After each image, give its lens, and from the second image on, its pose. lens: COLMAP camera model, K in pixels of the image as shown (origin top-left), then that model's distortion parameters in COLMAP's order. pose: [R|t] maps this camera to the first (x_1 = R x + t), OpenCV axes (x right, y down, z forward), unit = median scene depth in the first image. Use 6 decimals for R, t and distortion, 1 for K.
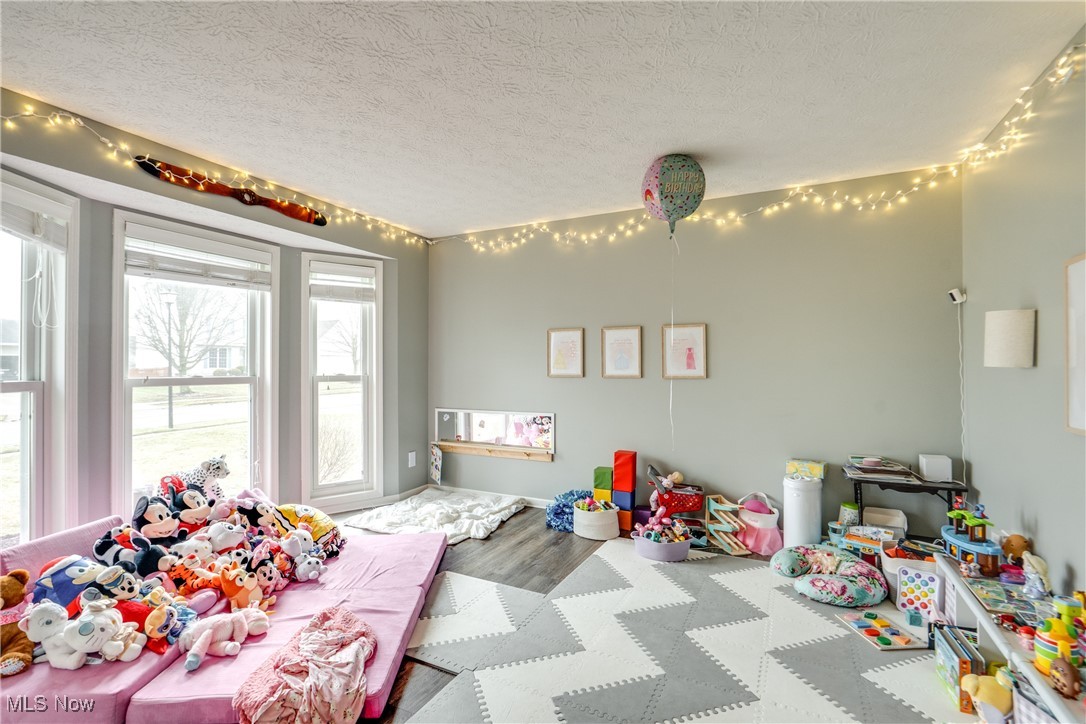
lens RADIAL K [[499.3, 0, 534.4], [0, 499.3, 364.0], [0, 0, 1]] dist [-0.003388, 0.002136]
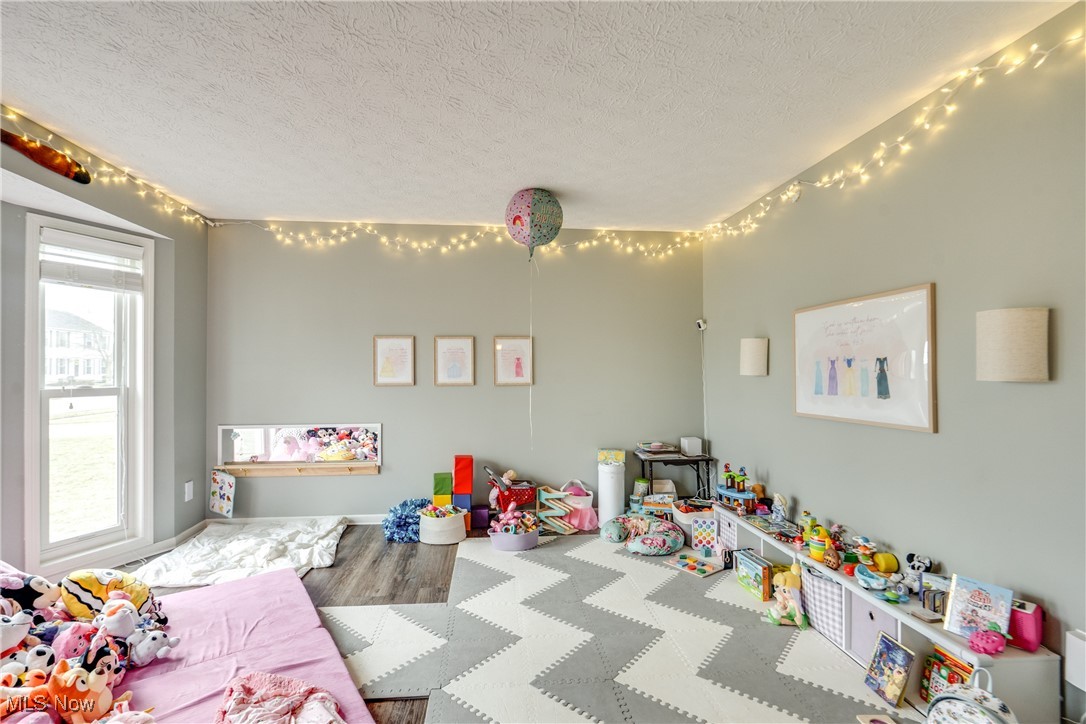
lens RADIAL K [[499.3, 0, 534.4], [0, 499.3, 364.0], [0, 0, 1]] dist [-0.003388, 0.002136]
pose [[0.846466, 0.005765, 0.532412, -0.272109], [-0.000908, 0.999956, -0.009385, -0.007911], [-0.532443, 0.007461, 0.846433, 0.036653]]
